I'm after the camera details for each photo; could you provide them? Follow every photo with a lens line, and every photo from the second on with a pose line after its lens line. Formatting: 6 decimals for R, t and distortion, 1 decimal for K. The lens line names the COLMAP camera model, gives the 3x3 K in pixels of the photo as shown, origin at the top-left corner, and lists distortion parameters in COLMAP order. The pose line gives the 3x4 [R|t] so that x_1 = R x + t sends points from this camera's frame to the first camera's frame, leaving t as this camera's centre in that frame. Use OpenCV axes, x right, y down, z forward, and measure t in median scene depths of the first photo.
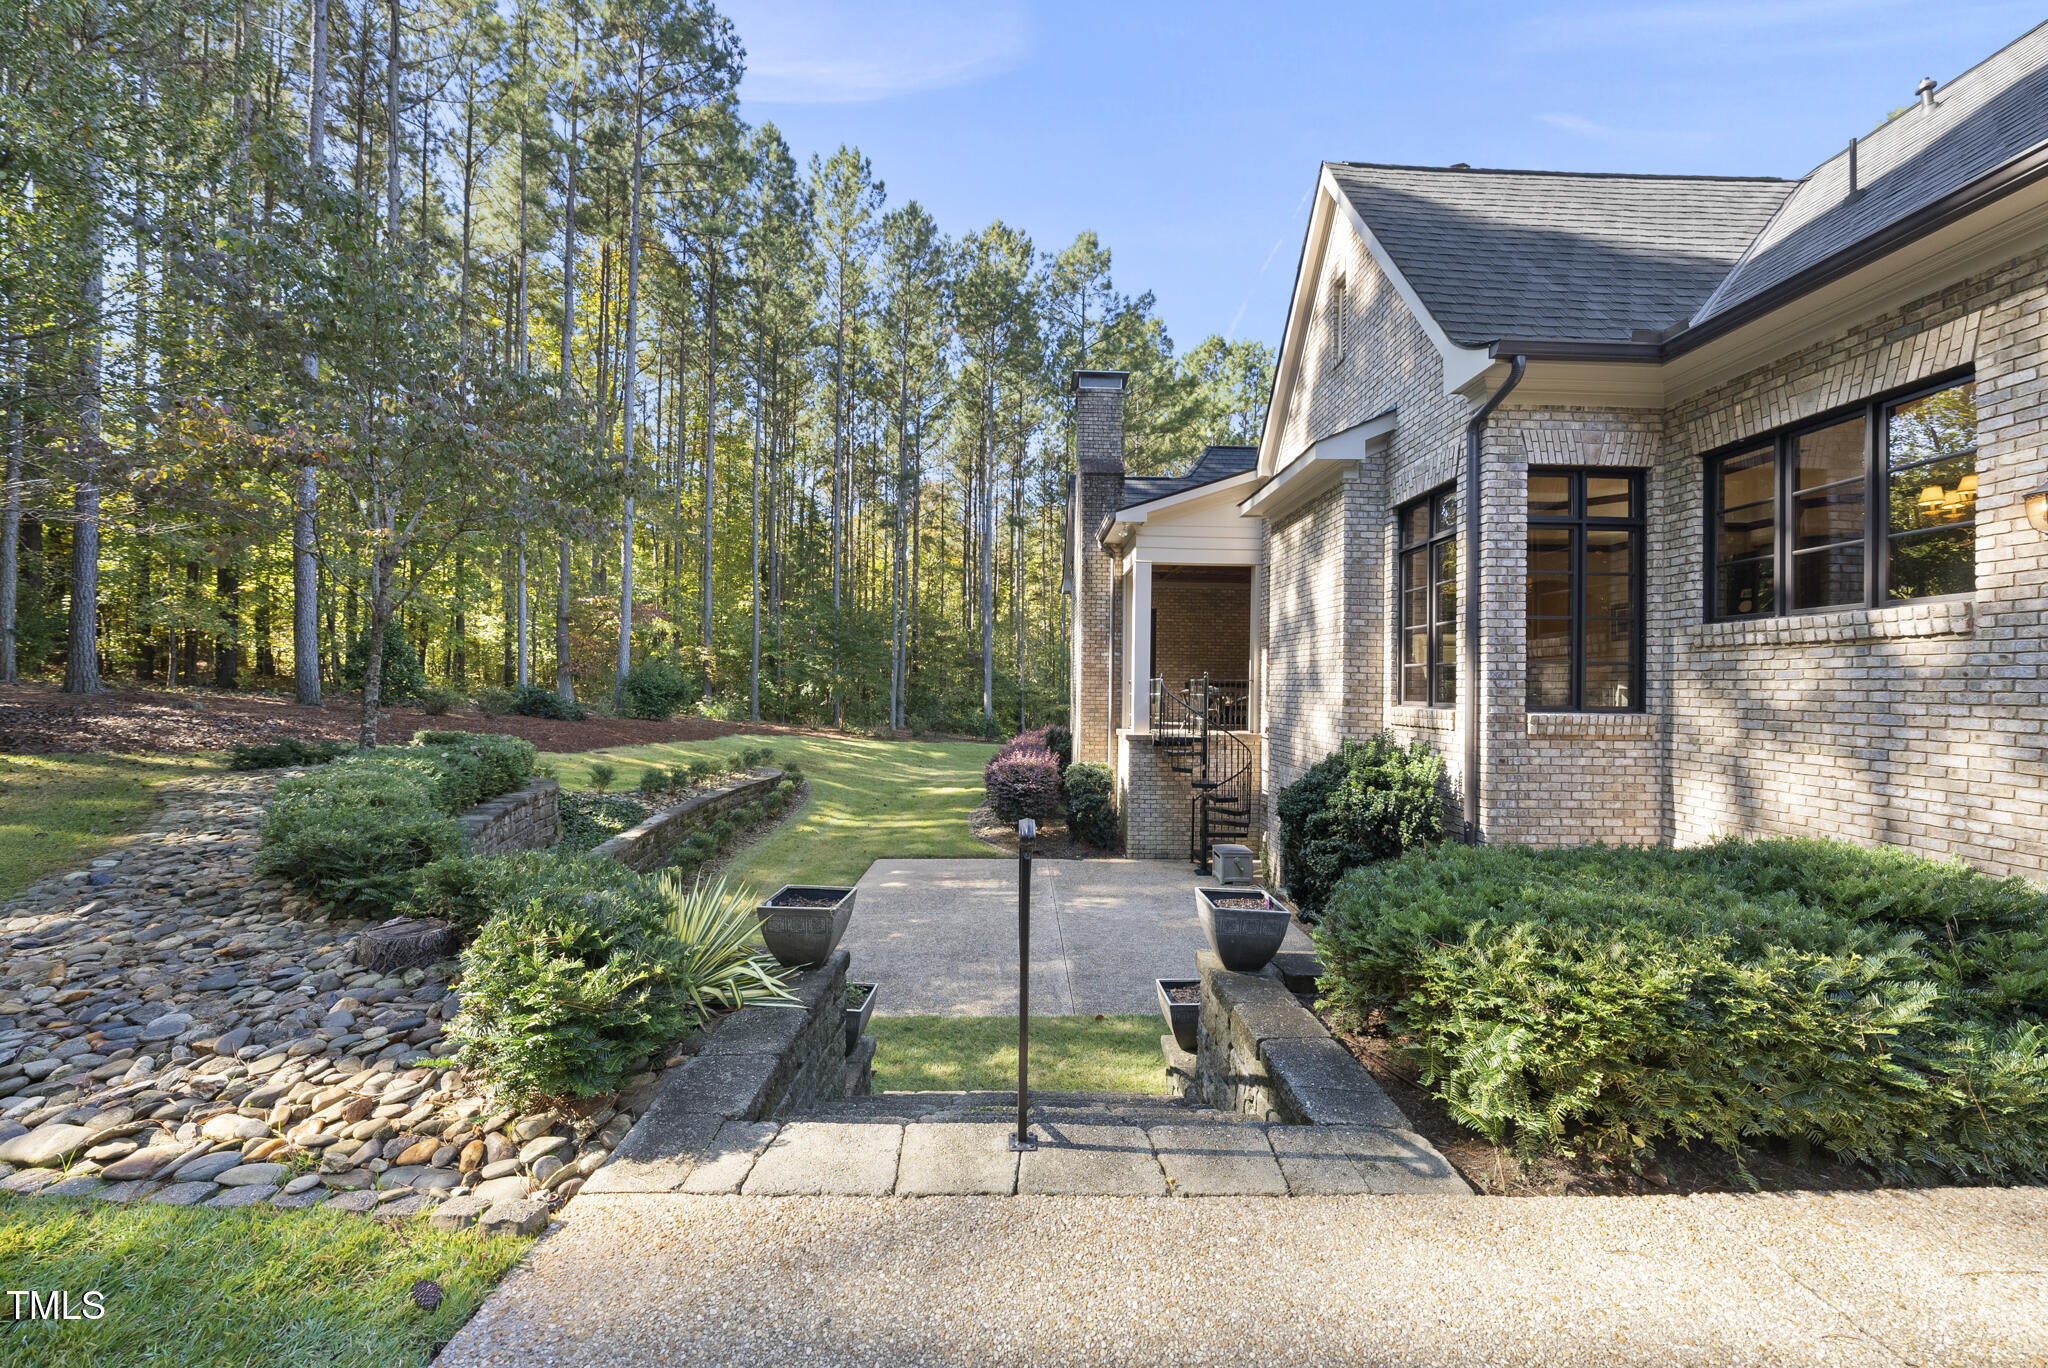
lens RADIAL K [[700.5, 0, 1030.5], [0, 700.5, 679.8], [0, 0, 1]] dist [-0.004839, 0.001253]
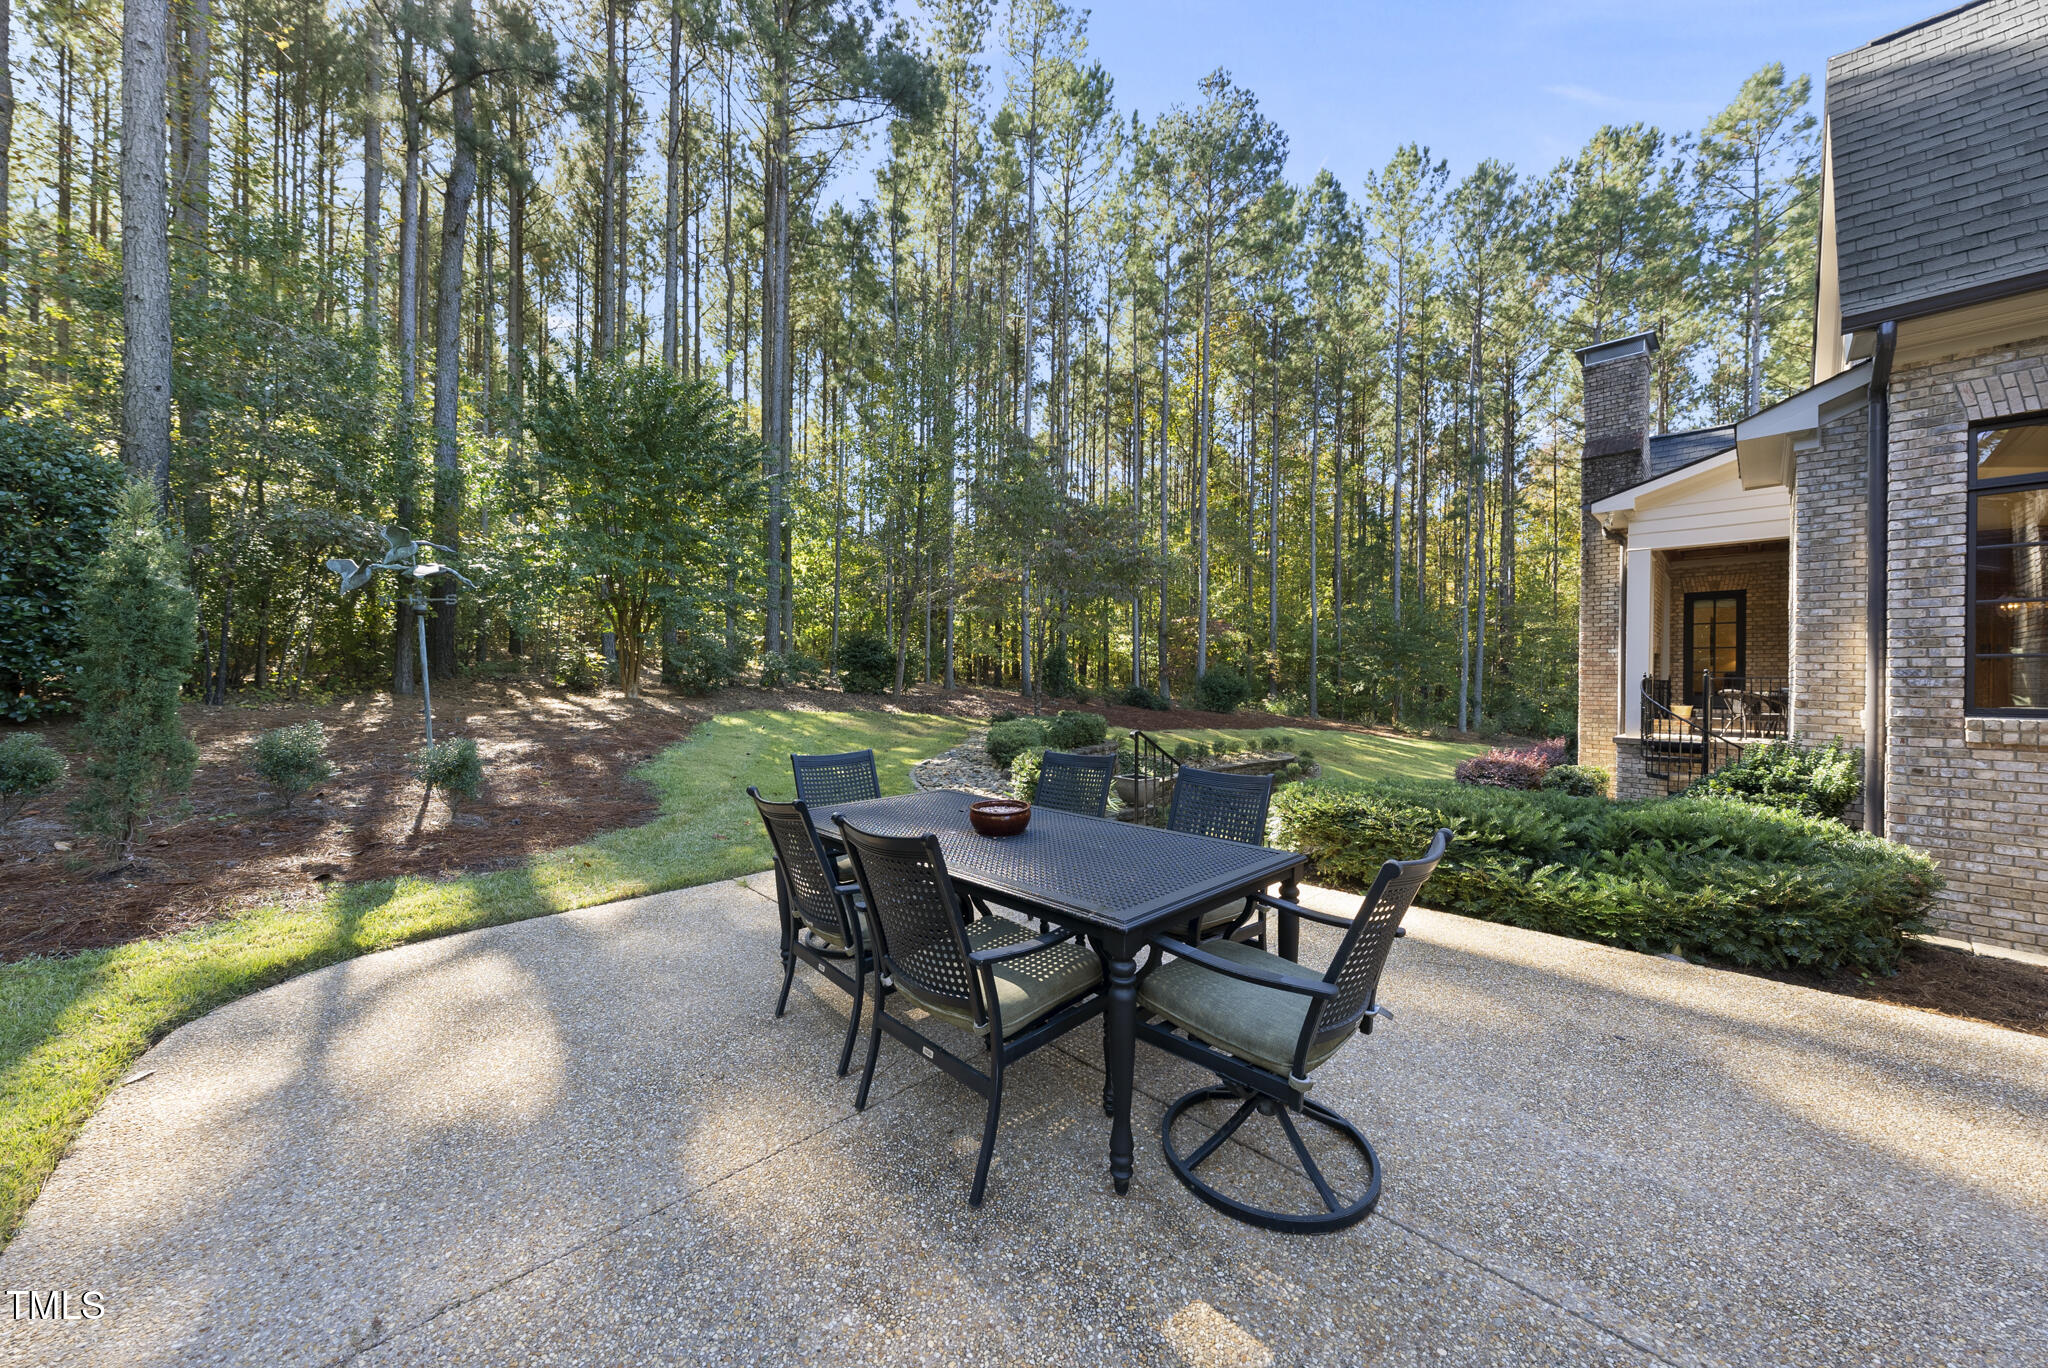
lens RADIAL K [[700.5, 0, 1023.3], [0, 700.5, 679.9], [0, 0, 1]] dist [-0.004839, 0.001253]
pose [[0.673111, -0.004936, -0.739525, 0.139760], [0.005260, 0.999984, -0.001886, -0.000463], [0.739523, -0.002620, 0.673127, -0.101515]]
